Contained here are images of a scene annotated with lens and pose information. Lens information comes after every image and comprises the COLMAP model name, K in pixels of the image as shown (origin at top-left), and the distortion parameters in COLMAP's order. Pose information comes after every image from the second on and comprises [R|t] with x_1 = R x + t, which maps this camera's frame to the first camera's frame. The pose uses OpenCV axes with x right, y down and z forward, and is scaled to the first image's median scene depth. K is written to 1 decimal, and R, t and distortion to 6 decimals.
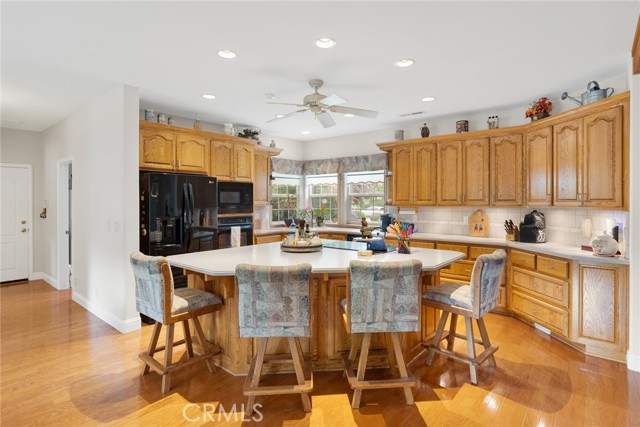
lens RADIAL K [[336.3, 0, 321.1], [0, 336.3, 200.4], [0, 0, 1]] dist [-0.000995, -0.000213]
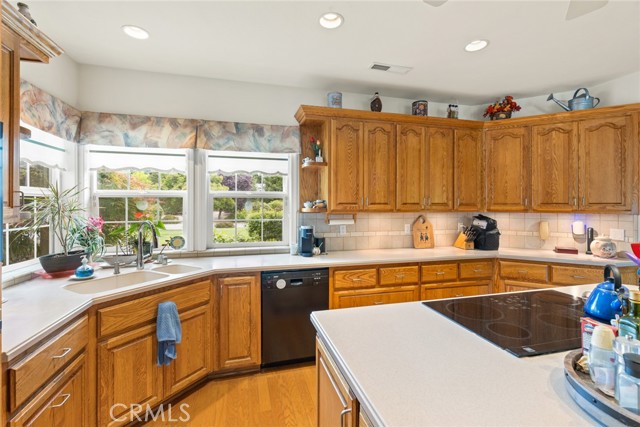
lens RADIAL K [[297.2, 0, 321.0], [0, 297.2, 205.9], [0, 0, 1]] dist [0.002364, 0.000272]
pose [[0.565511, -0.005842, 0.824720, -0.259979], [-0.001221, 0.999968, 0.007921, -0.000938], [-0.824740, -0.005487, 0.565486, 0.756510]]
